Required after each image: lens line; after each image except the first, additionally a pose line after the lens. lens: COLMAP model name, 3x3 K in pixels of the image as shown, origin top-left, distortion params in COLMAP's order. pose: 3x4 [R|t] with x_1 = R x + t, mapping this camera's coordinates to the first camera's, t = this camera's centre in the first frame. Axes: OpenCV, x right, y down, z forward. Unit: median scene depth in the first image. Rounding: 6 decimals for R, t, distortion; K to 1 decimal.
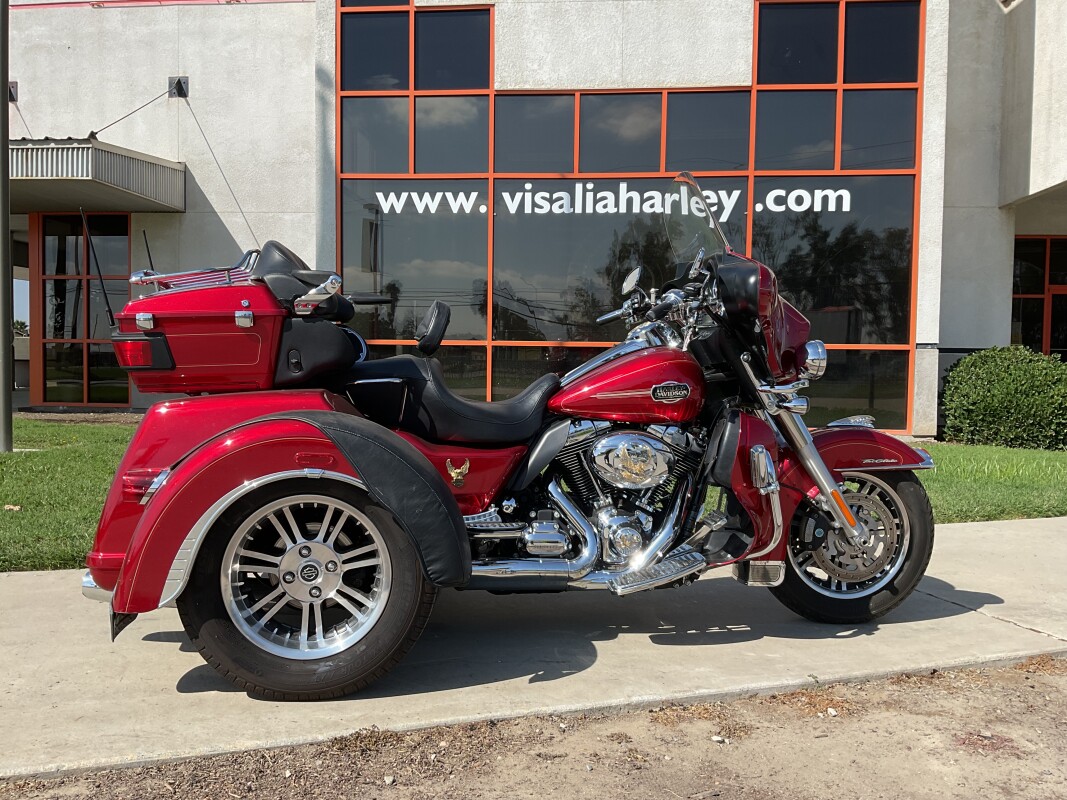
lens RADIAL K [[884.8, 0, 530.2], [0, 884.8, 408.0], [0, 0, 1]] dist [0.066210, -0.127743]
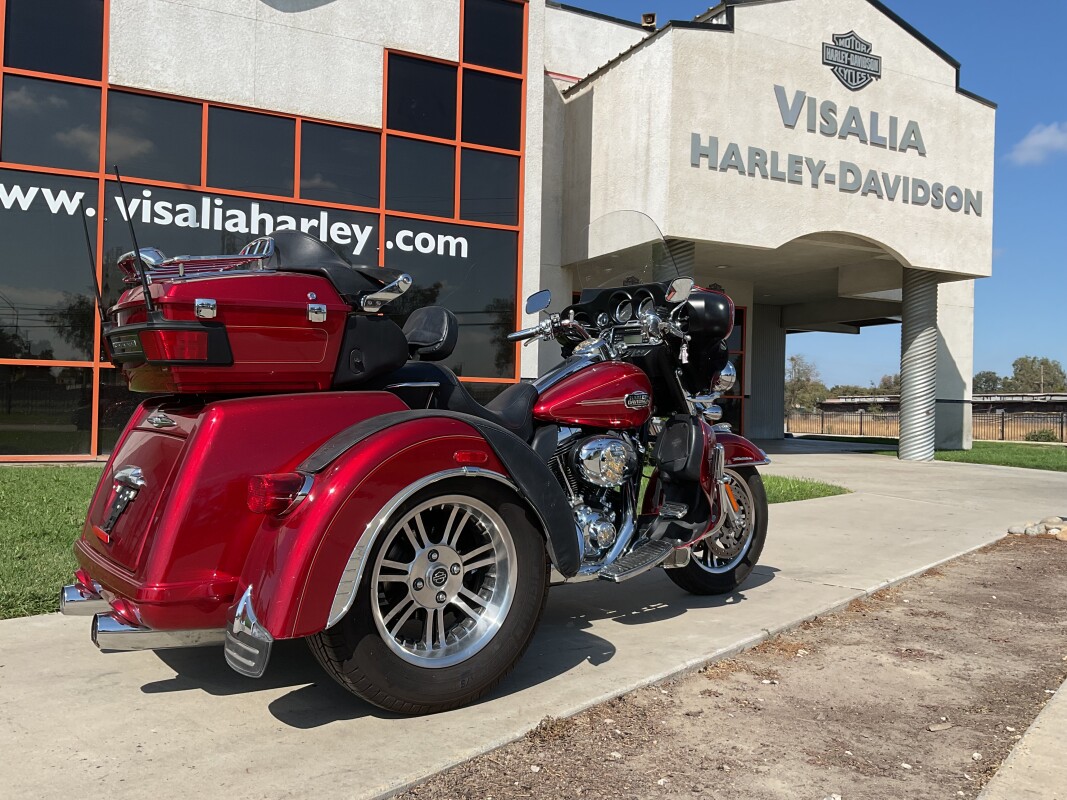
lens RADIAL K [[884.2, 0, 533.5], [0, 884.2, 400.0], [0, 0, 1]] dist [0.122955, -0.262756]
pose [[0.848840, 0.012004, 0.528513, -0.167363], [0.014236, 0.998861, -0.045550, 0.009456], [-0.528458, 0.046188, 0.847702, 0.028407]]
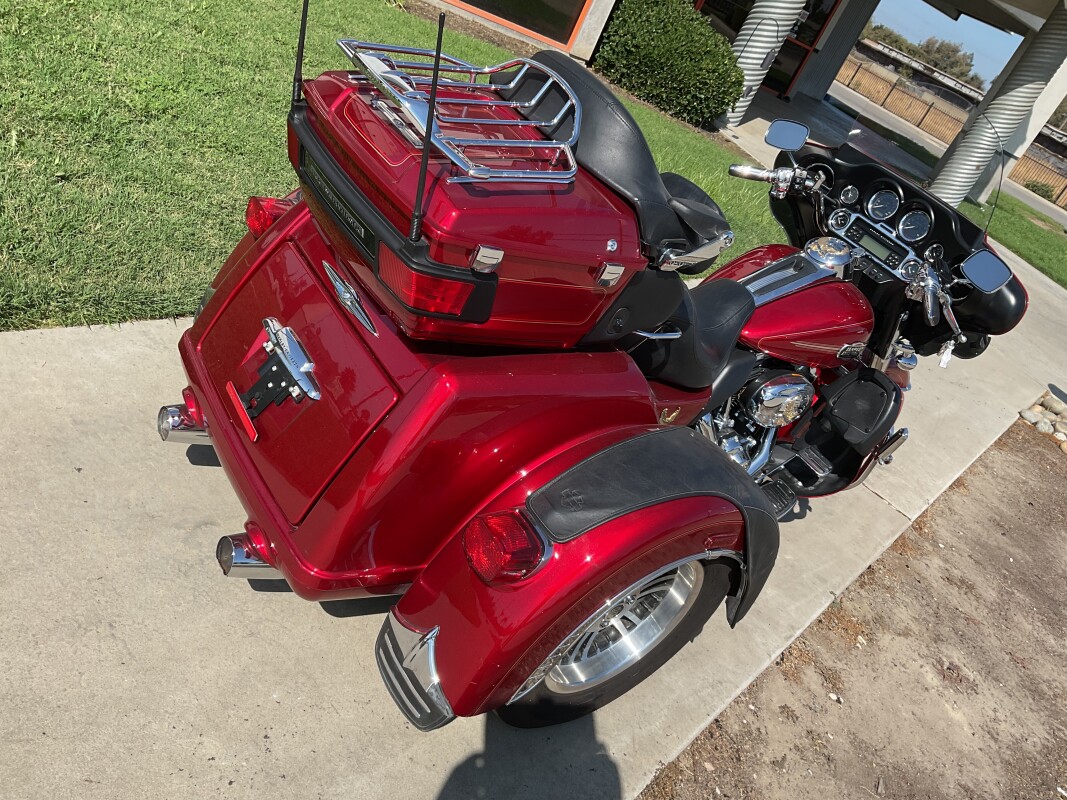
lens RADIAL K [[889.6, 0, 533.5], [0, 889.6, 400.0], [0, 0, 1]] dist [0.035748, -0.057099]
pose [[0.793445, 0.049436, 0.606631, -0.205228], [-0.382789, 0.815431, 0.434218, -0.077347], [-0.473199, -0.576740, 0.665923, 0.146670]]
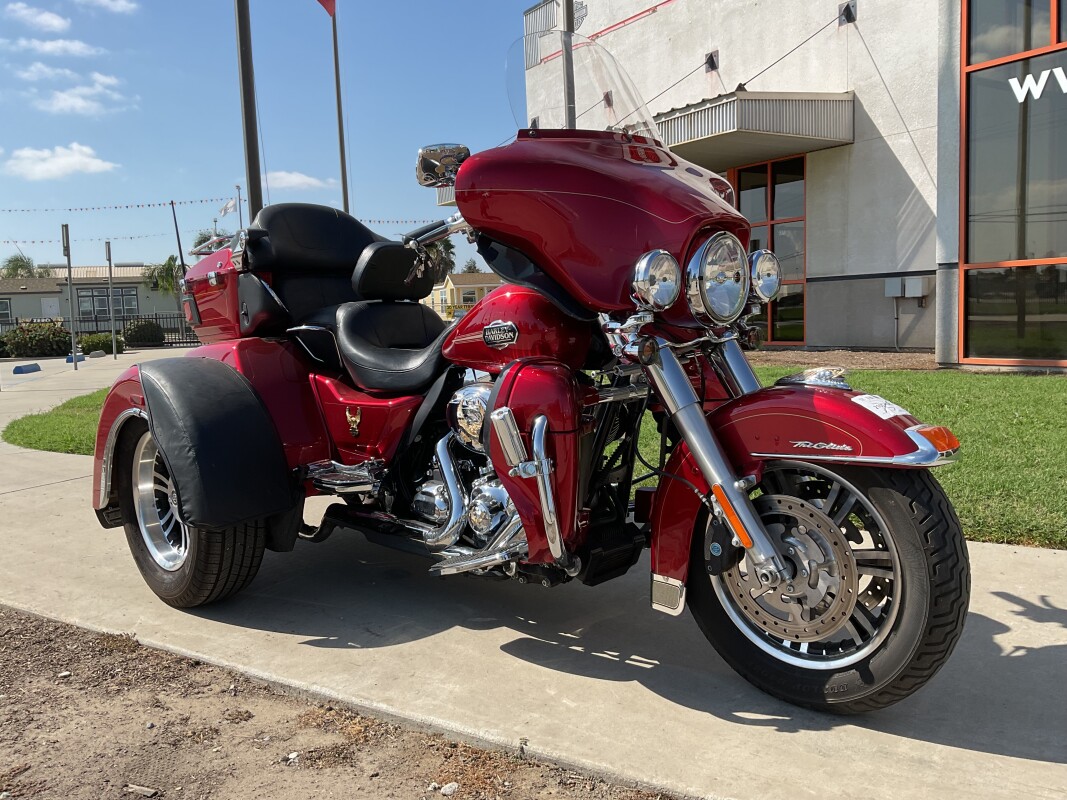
lens RADIAL K [[889.6, 0, 533.5], [0, 889.6, 400.0], [0, 0, 1]] dist [0.035748, -0.057099]
pose [[0.625635, 0.042323, -0.778967, 0.233270], [0.006780, 0.998195, 0.059680, -0.001858], [0.780086, -0.042619, 0.624219, 0.158687]]
